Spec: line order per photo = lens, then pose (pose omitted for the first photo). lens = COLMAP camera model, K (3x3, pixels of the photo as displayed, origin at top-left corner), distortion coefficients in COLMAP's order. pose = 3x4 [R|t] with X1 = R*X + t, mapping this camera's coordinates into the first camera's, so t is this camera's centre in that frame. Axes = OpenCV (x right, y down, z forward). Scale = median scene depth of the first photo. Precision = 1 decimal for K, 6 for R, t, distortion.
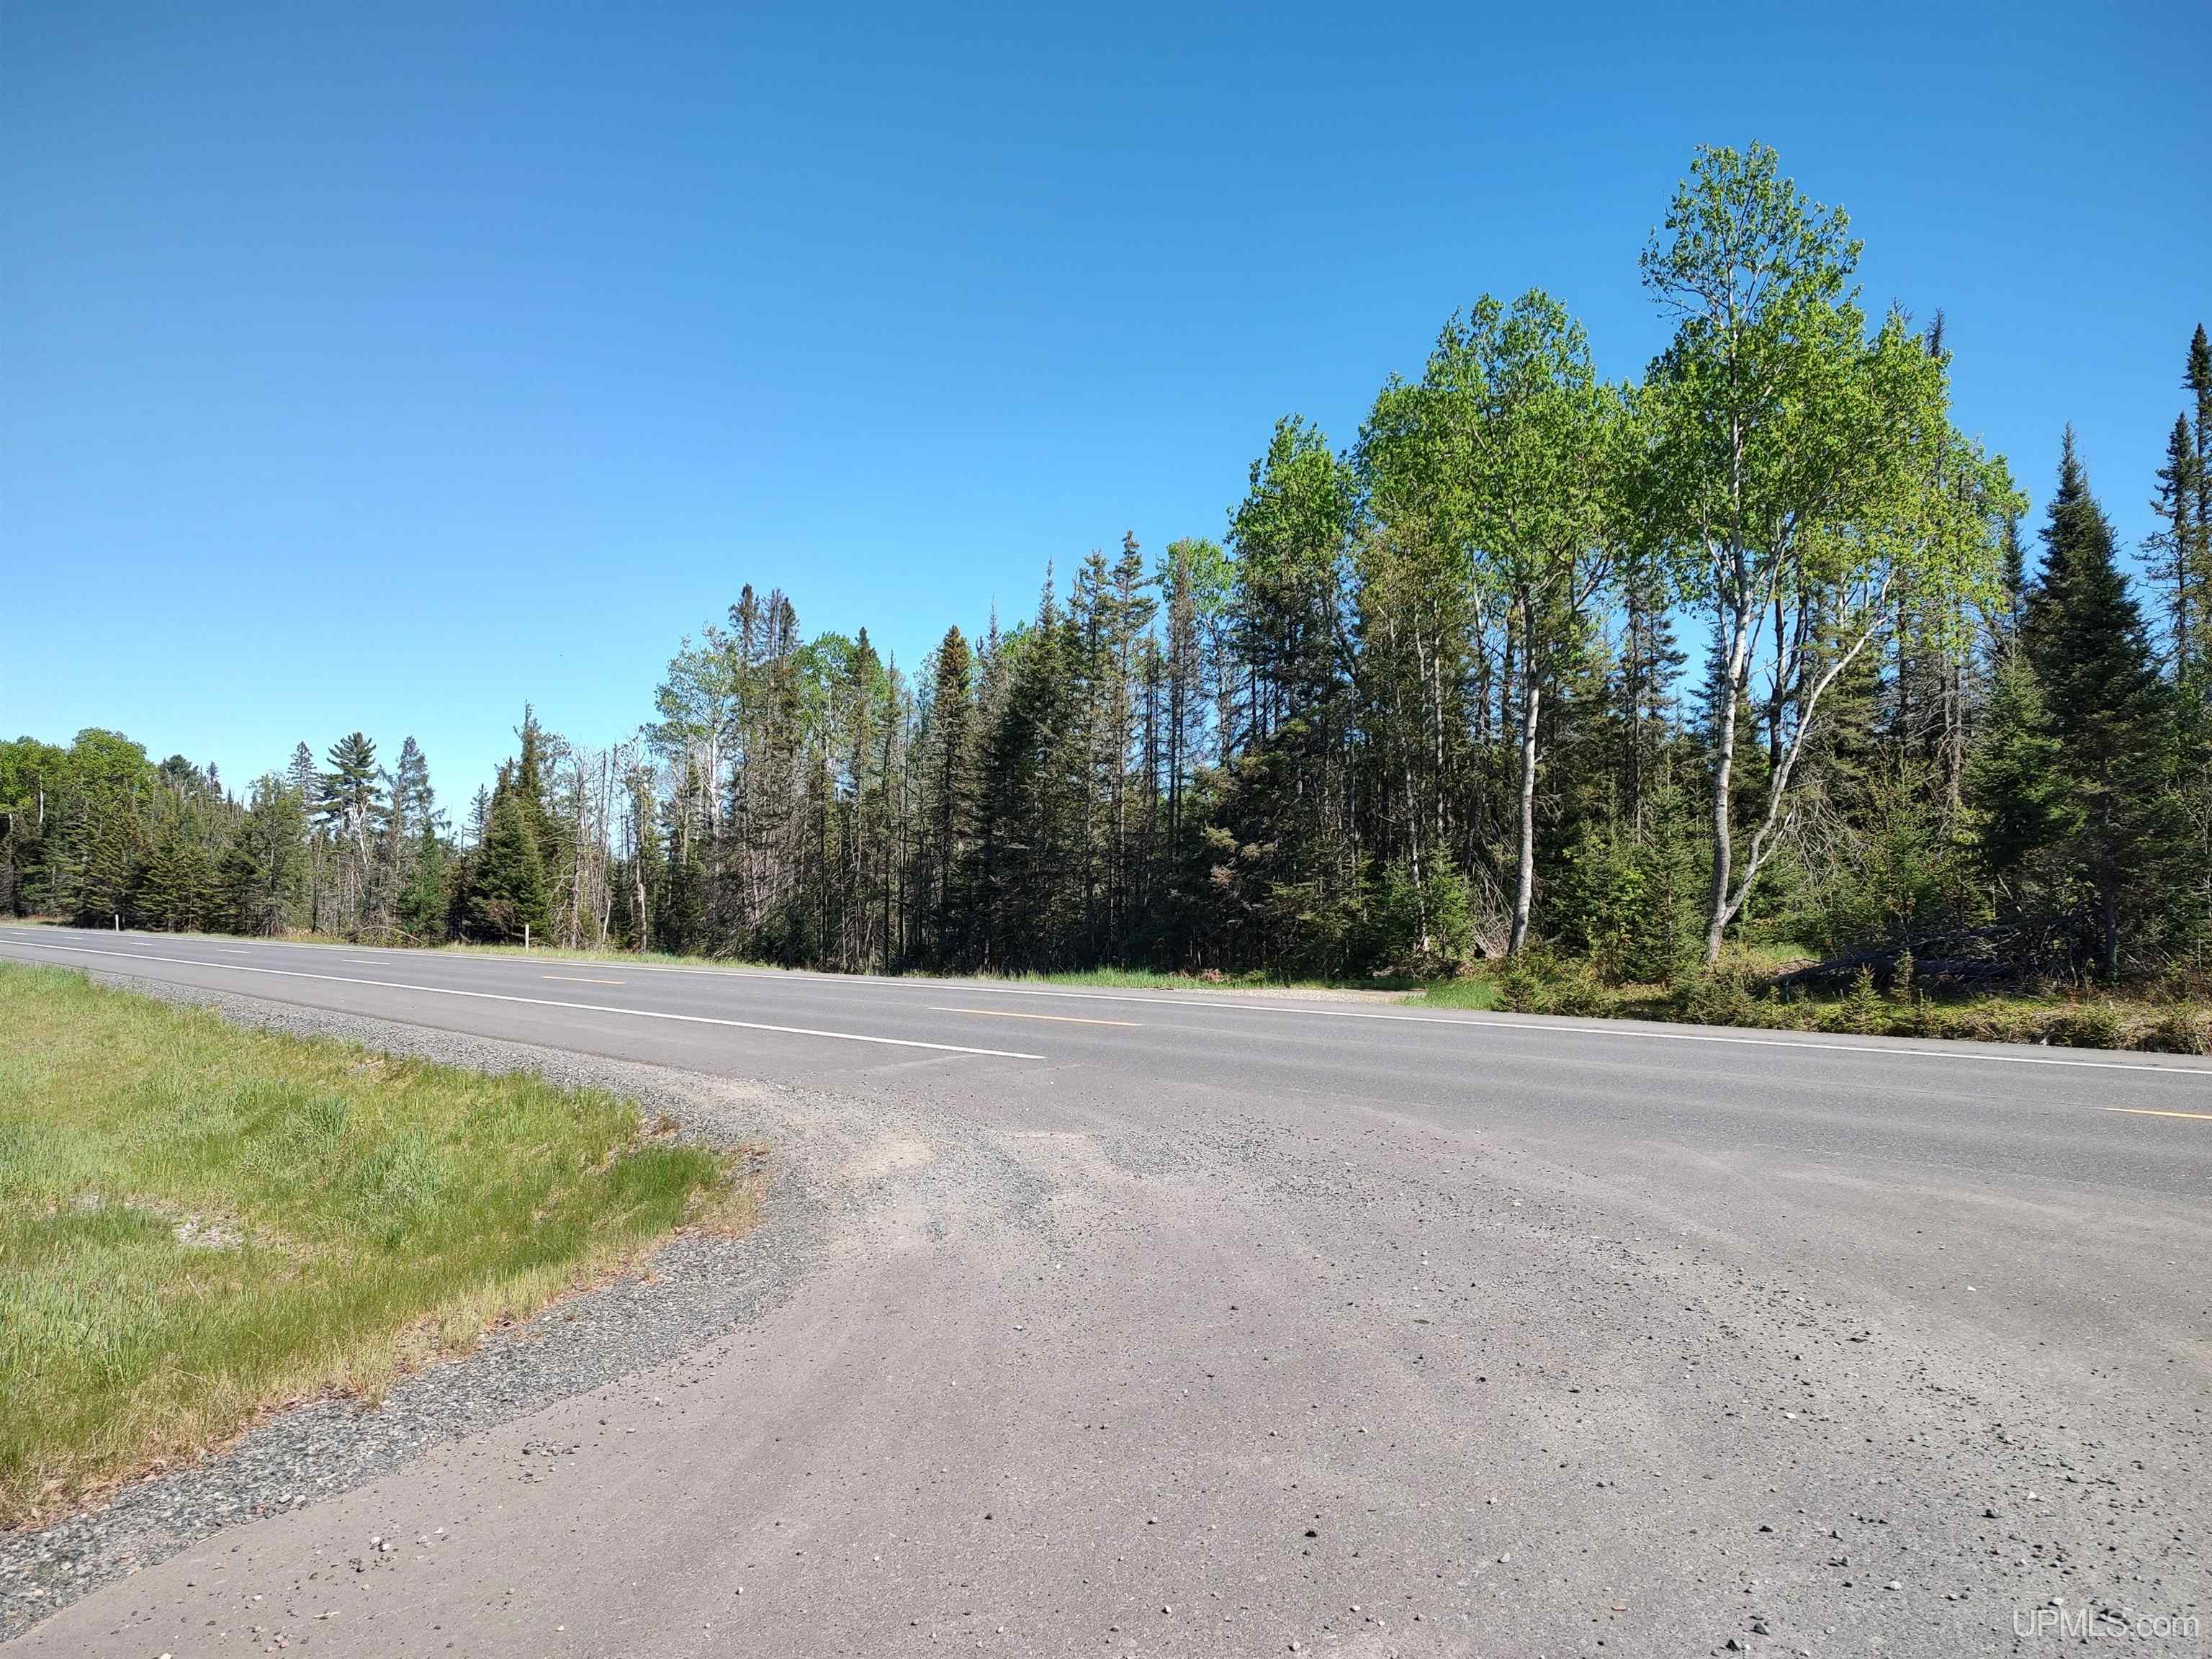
lens RADIAL K [[1547.8, 0, 1111.2], [0, 1547.8, 828.0], [0, 0, 1]] dist [0.024279, -0.030878]
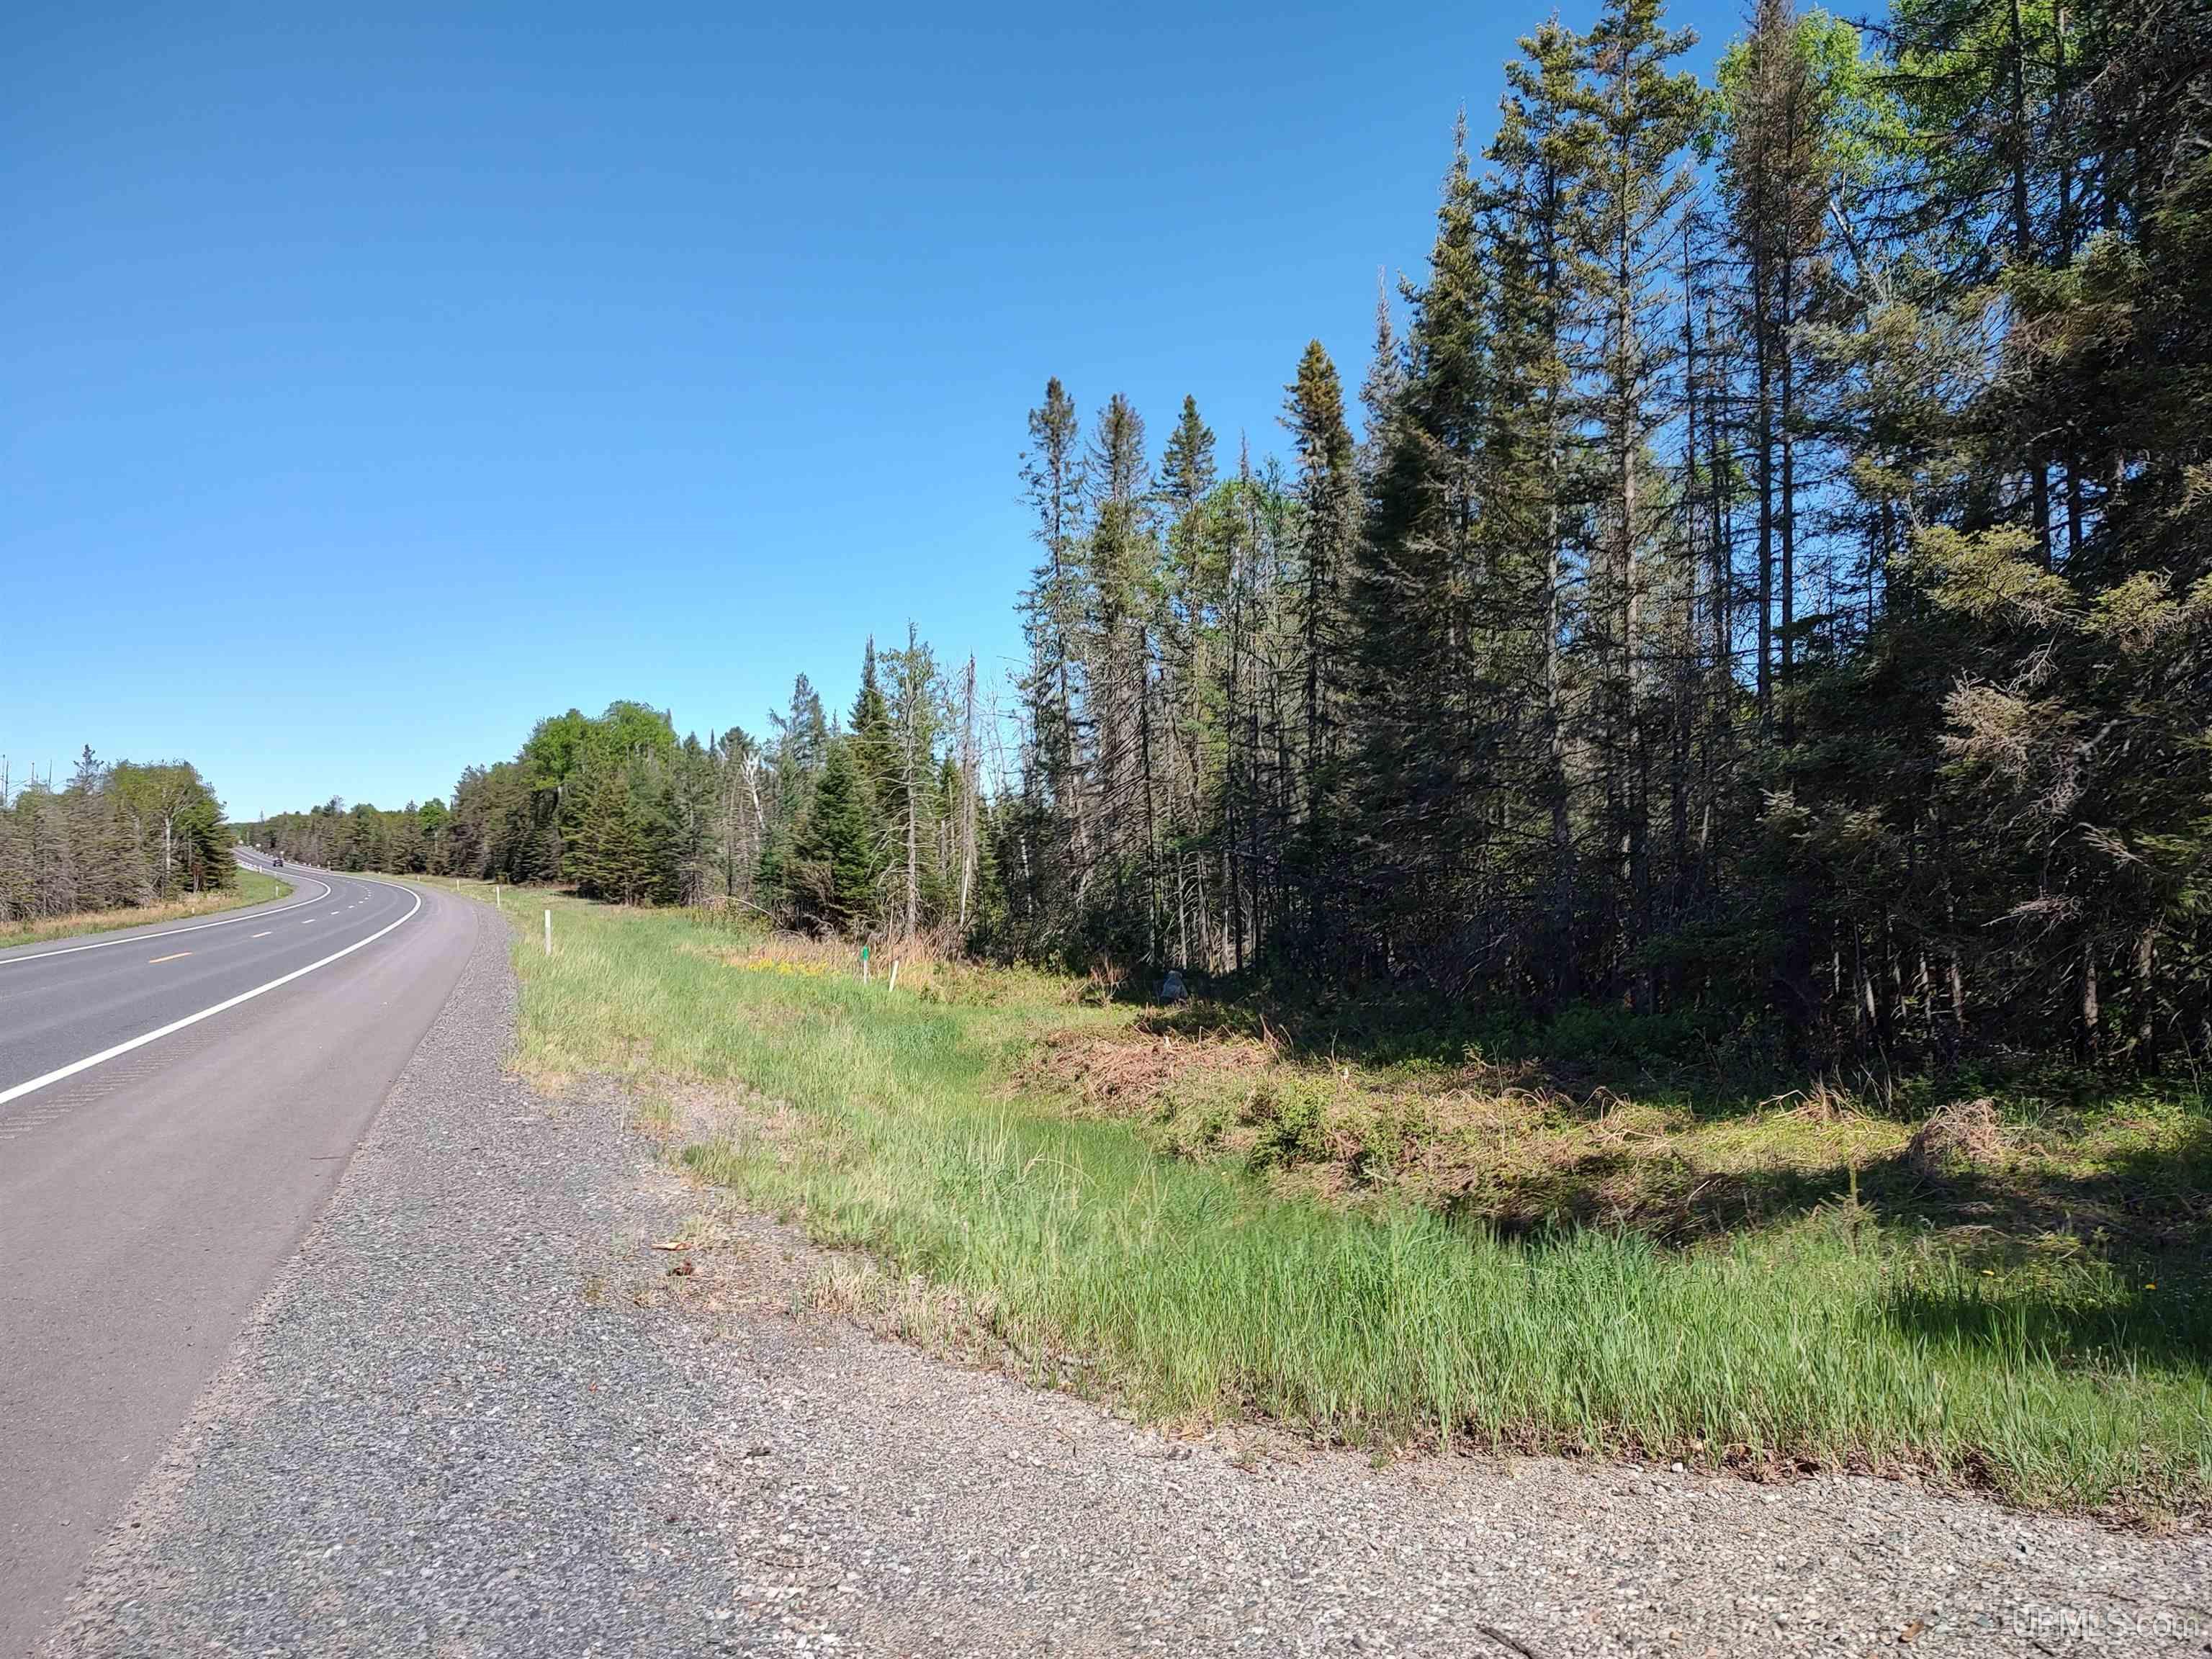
lens RADIAL K [[1547.8, 0, 1117.6], [0, 1547.8, 811.7], [0, 0, 1]] dist [0.024279, -0.030878]
pose [[0.937165, -0.032922, -0.347328, 0.094380], [0.040659, 0.999060, 0.015009, 0.123431], [0.346508, -0.028188, 0.937623, 2.520586]]
